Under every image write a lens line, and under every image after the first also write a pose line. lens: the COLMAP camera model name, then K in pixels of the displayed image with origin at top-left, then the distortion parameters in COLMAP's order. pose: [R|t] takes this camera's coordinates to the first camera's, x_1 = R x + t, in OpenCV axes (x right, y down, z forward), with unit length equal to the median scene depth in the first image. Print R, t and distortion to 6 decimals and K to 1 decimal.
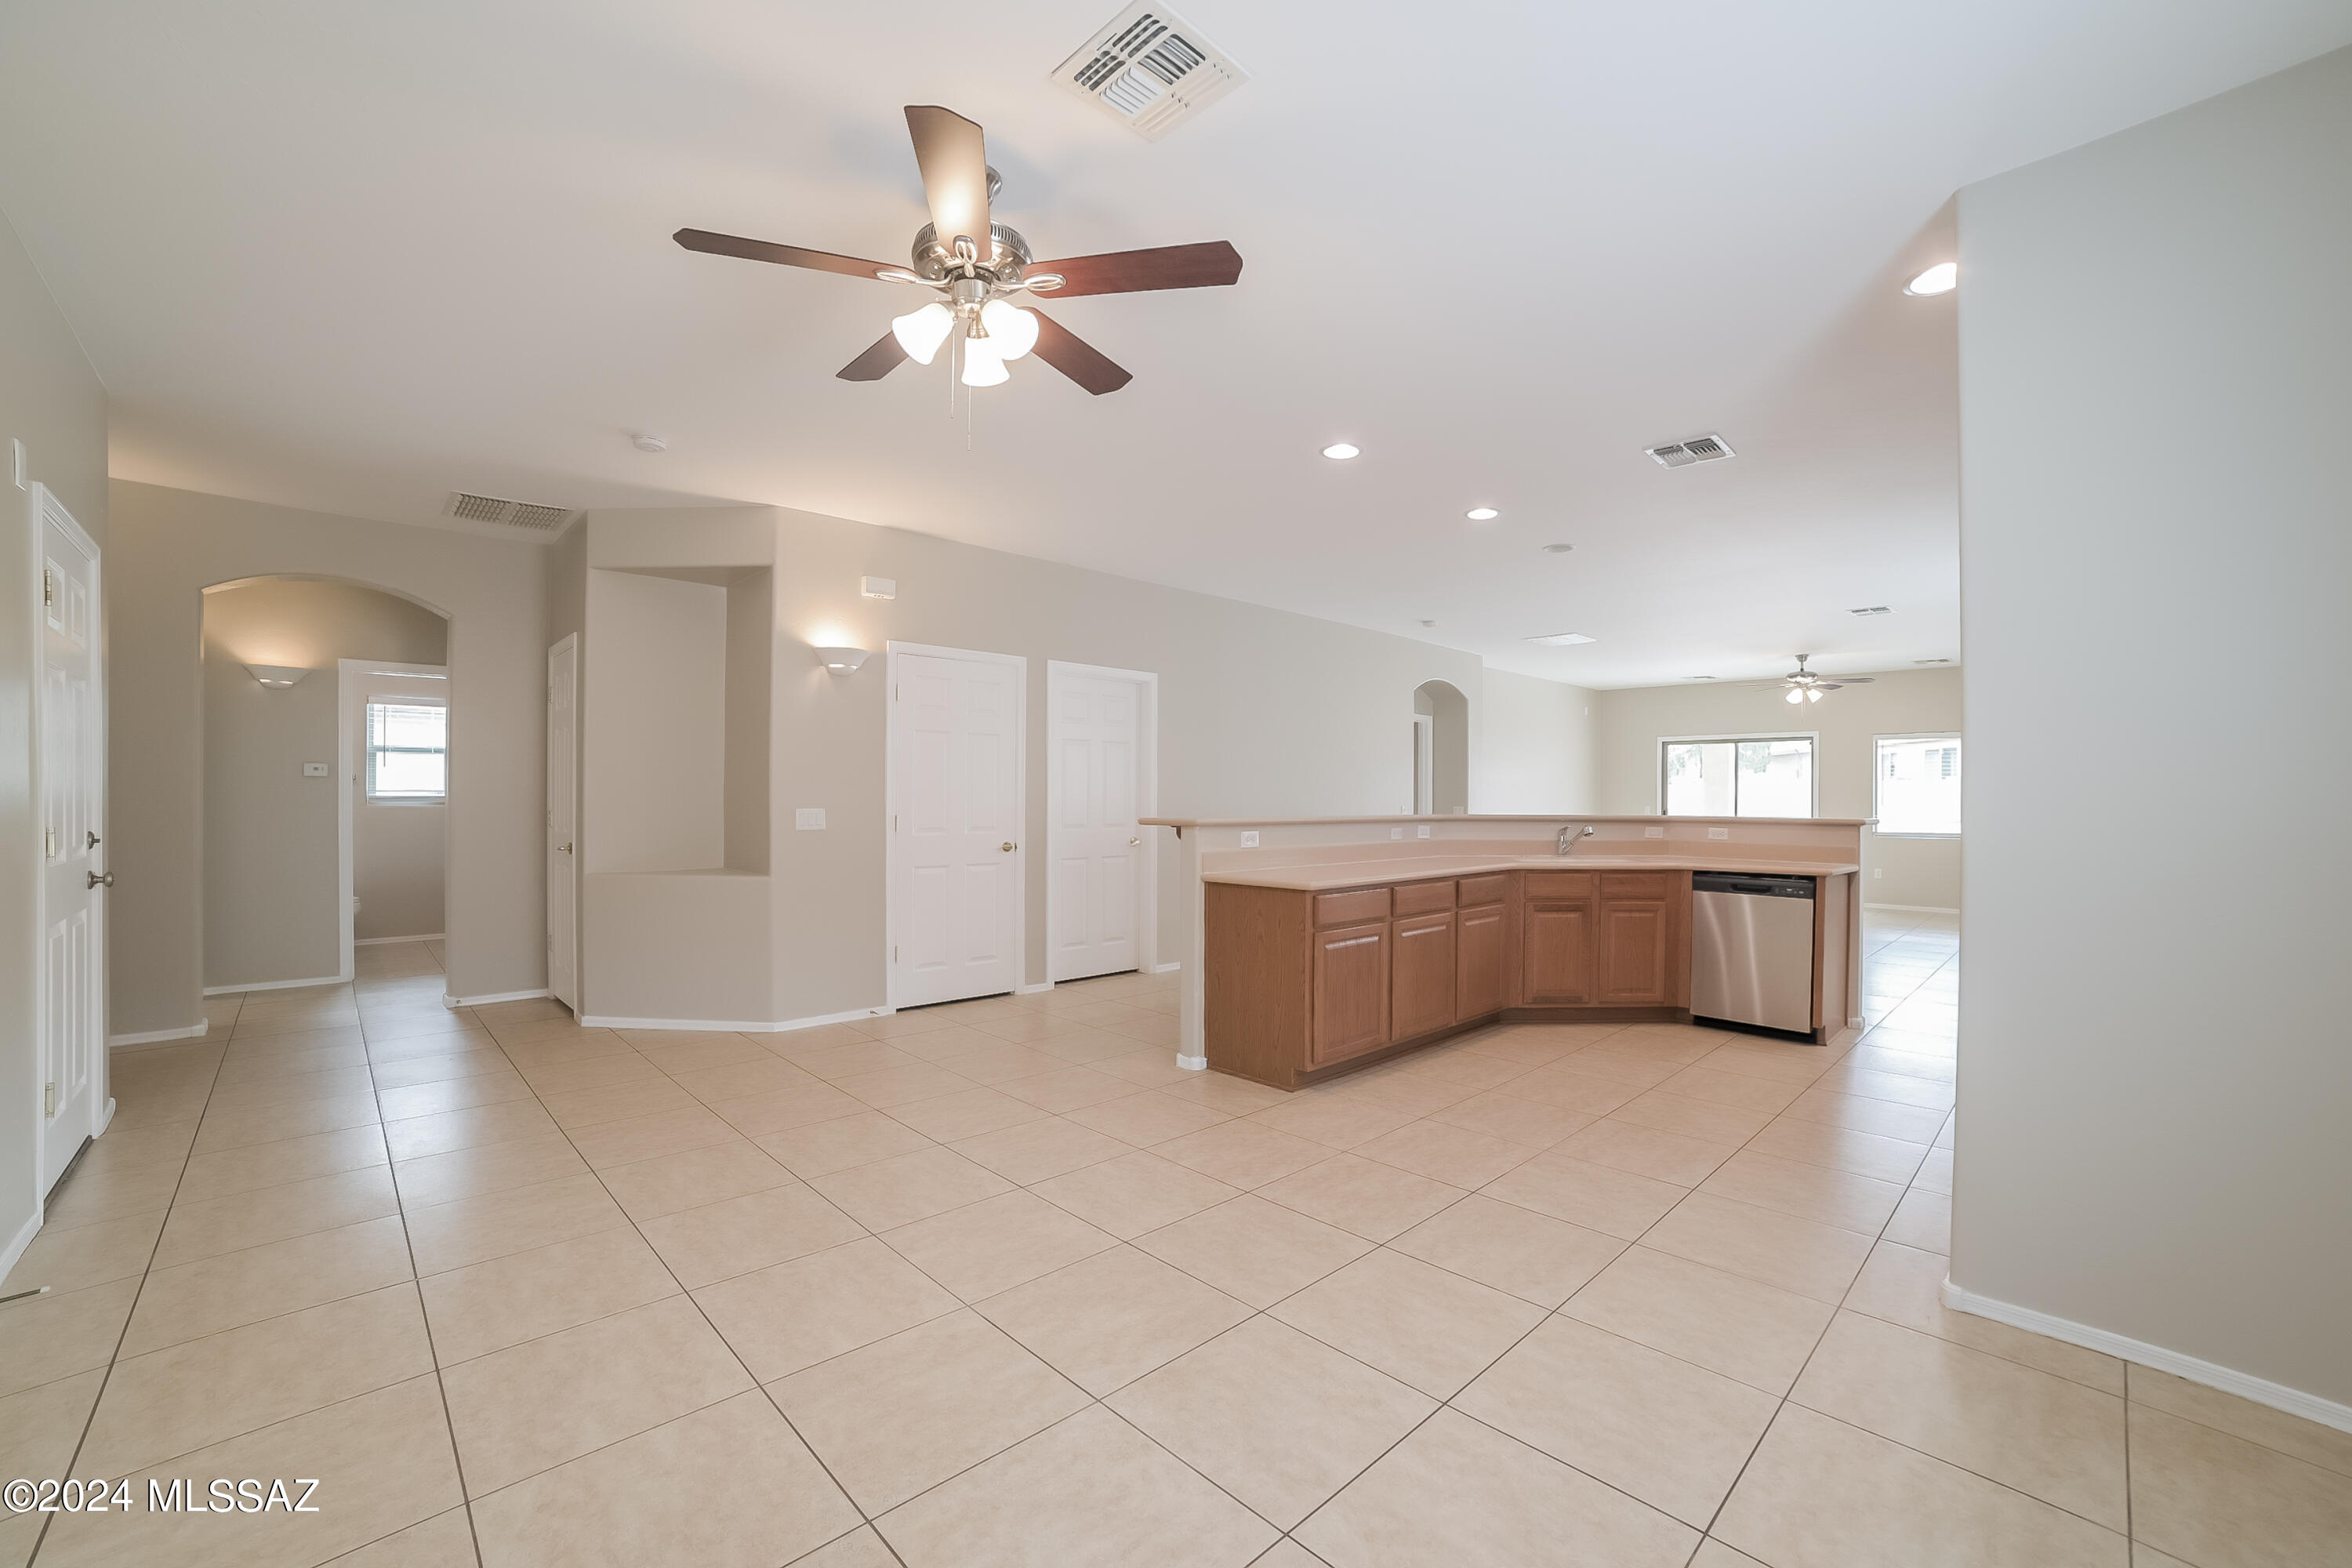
lens RADIAL K [[998.7, 0, 1171.6], [0, 998.7, 807.9], [0, 0, 1]] dist [-0.035078, -0.000140]
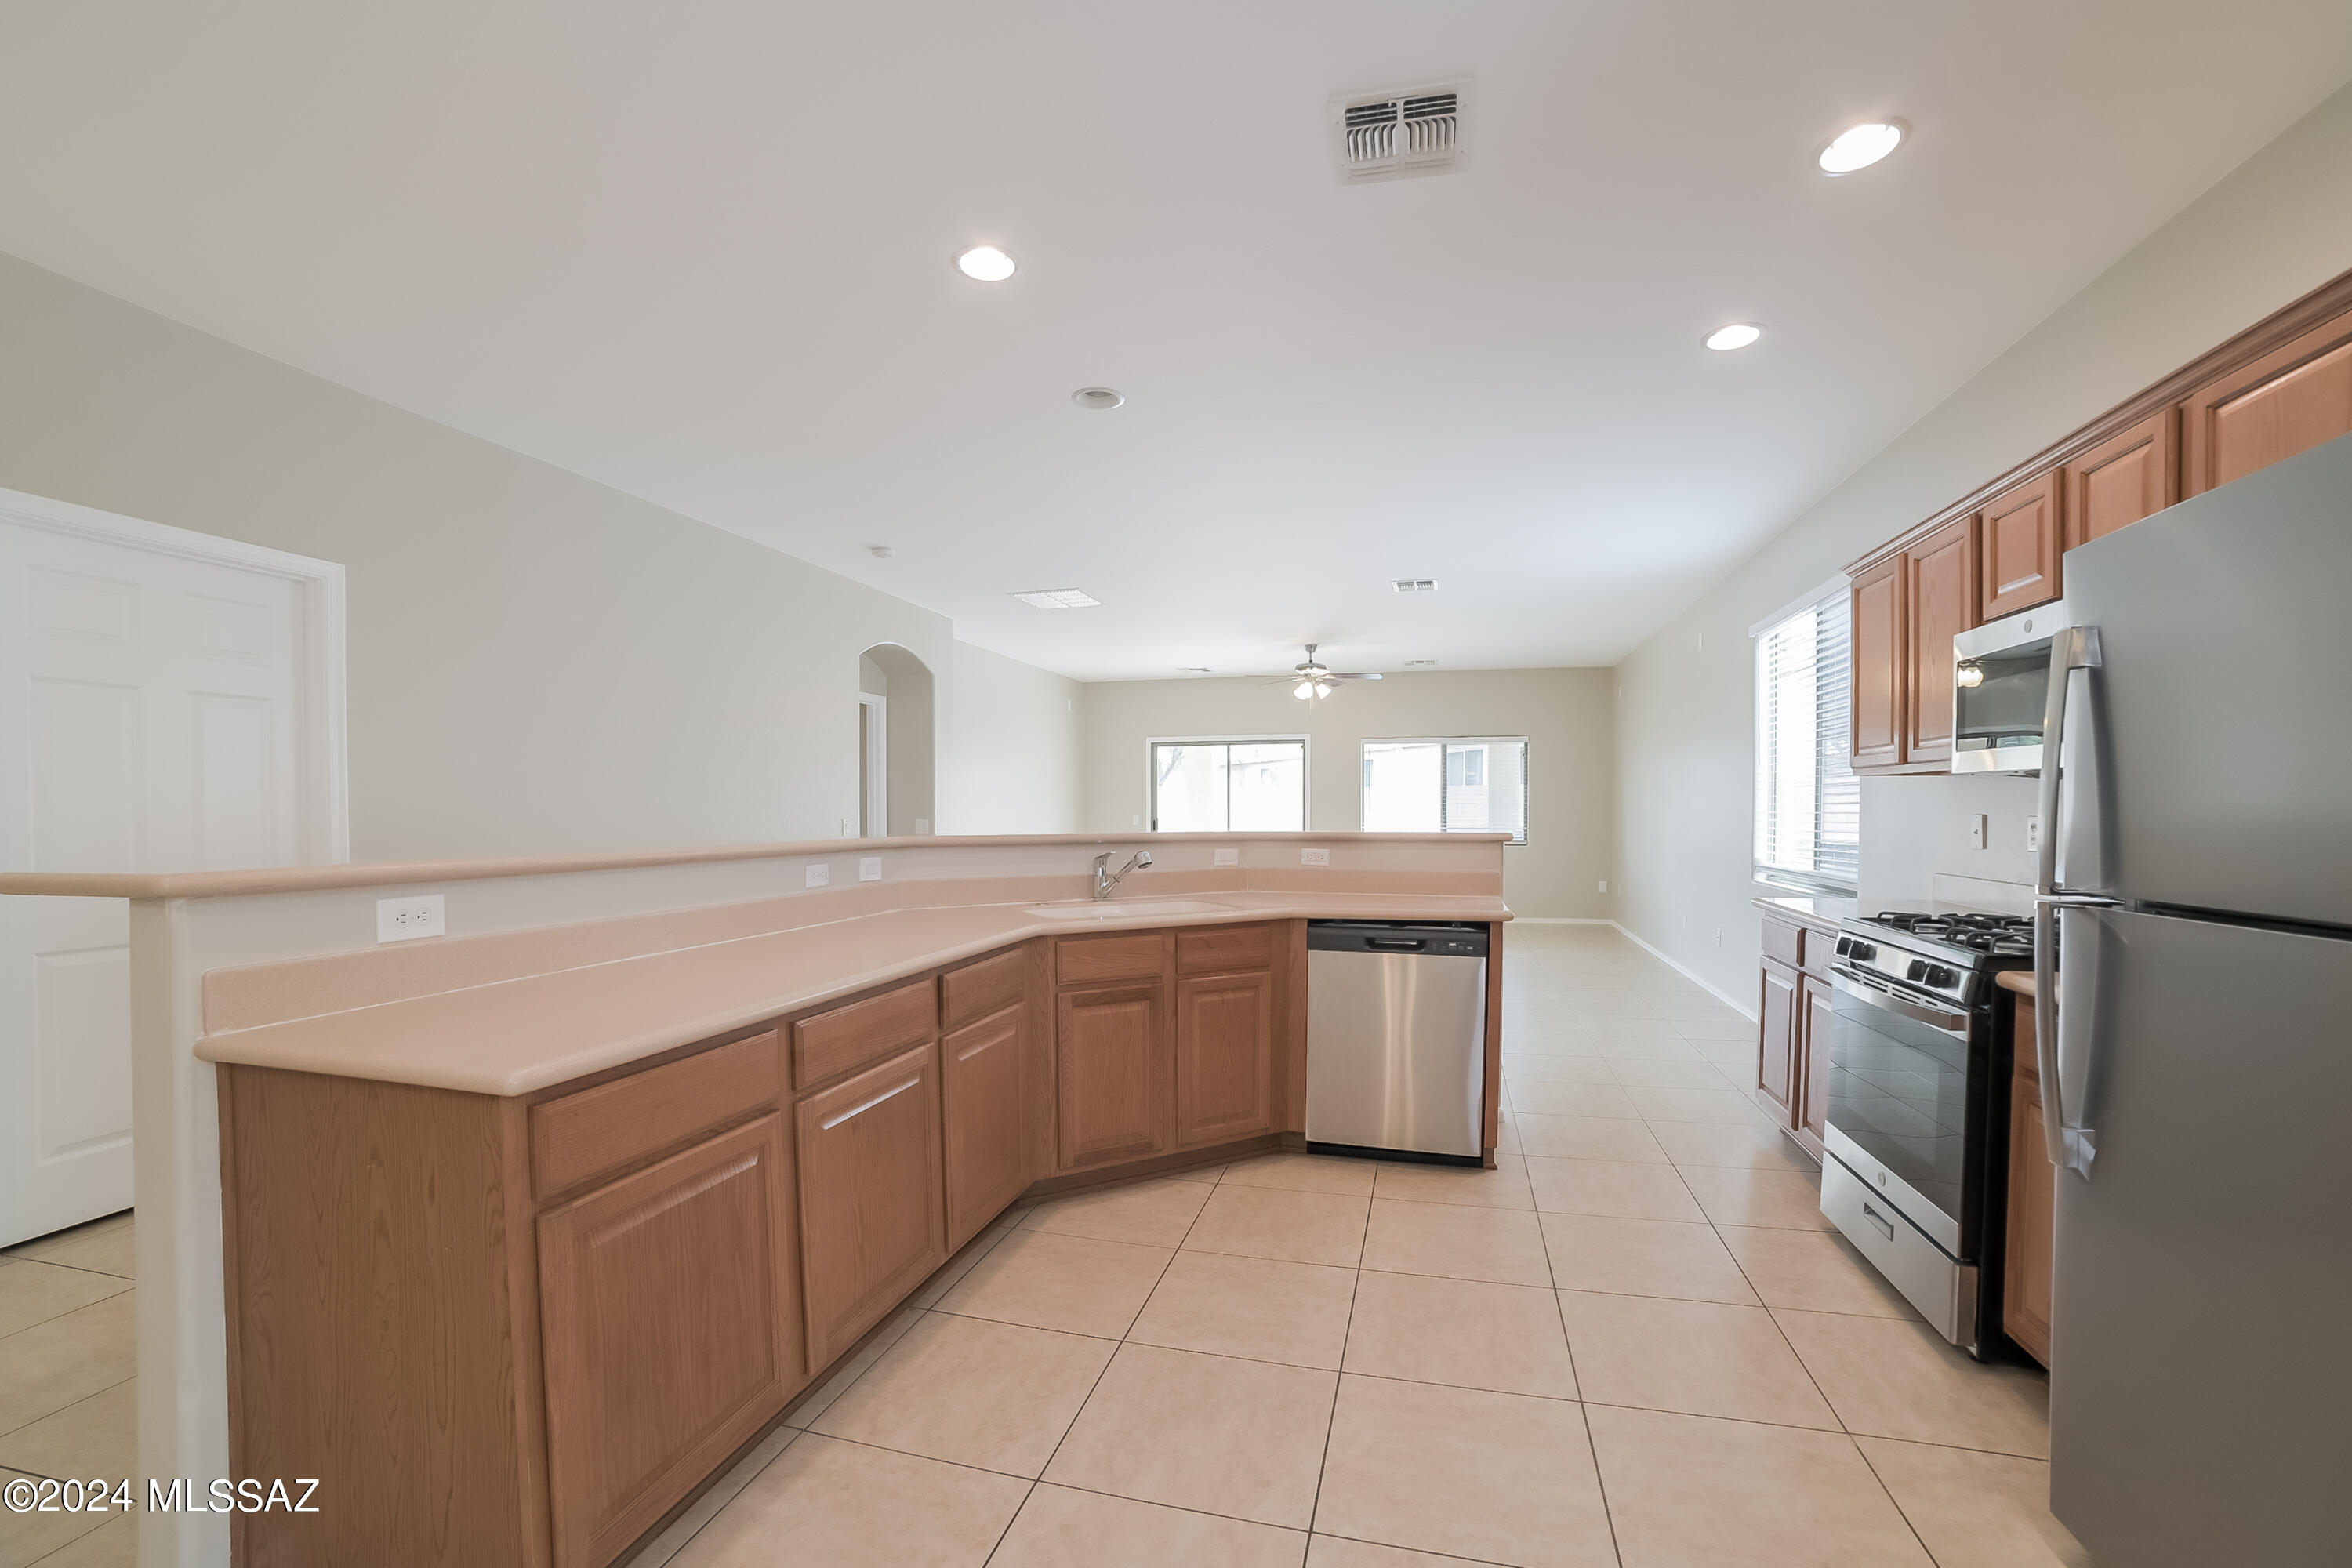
lens RADIAL K [[974.4, 0, 1219.9], [0, 974.4, 821.7], [0, 0, 1]] dist [-0.064022, 0.000627]
pose [[0.832695, -0.014425, 0.553544, 0.133370], [0.012719, 0.999895, 0.006924, -0.004000], [-0.553586, 0.001275, 0.832791, 0.505153]]
